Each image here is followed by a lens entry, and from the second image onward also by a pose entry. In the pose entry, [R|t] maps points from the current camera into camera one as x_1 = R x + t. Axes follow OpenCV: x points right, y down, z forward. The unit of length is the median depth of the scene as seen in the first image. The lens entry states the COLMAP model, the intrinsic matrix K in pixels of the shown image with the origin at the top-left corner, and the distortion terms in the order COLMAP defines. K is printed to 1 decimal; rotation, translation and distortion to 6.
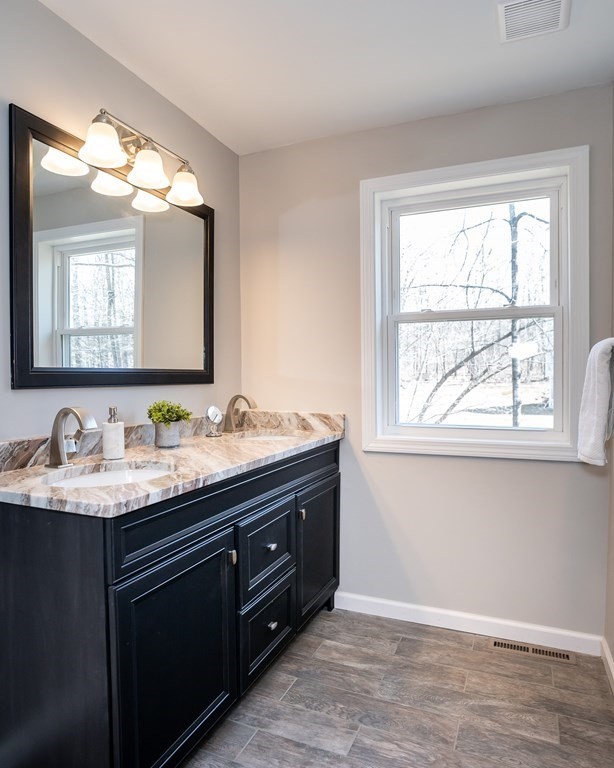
lens RADIAL K [[514.9, 0, 305.1], [0, 514.9, 389.9], [0, 0, 1]] dist [-0.037058, 0.015428]
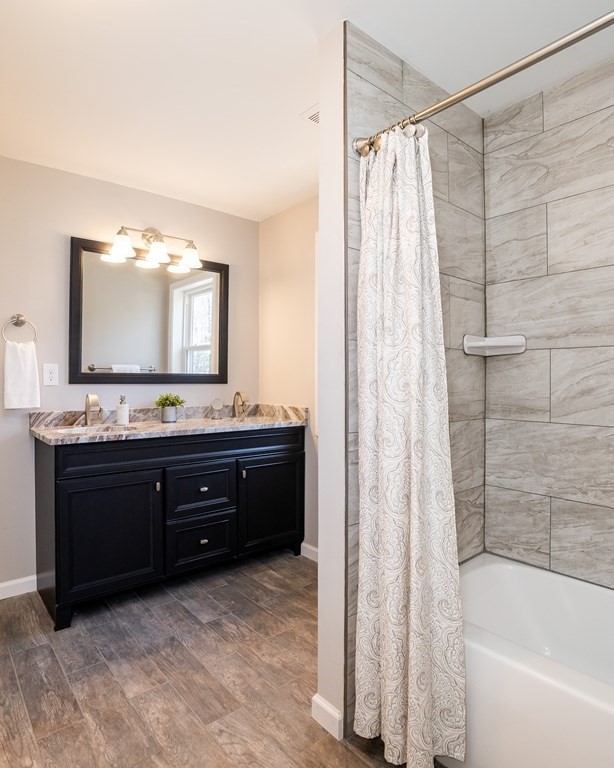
lens RADIAL K [[462.3, 0, 268.1], [0, 462.3, 376.5], [0, 0, 1]] dist [-0.041541, 0.005264]
pose [[0.878880, 0.004954, -0.477017, 0.612361], [-0.020846, 0.999390, -0.028028, 0.002246], [0.476587, 0.034578, 0.878447, -0.106497]]
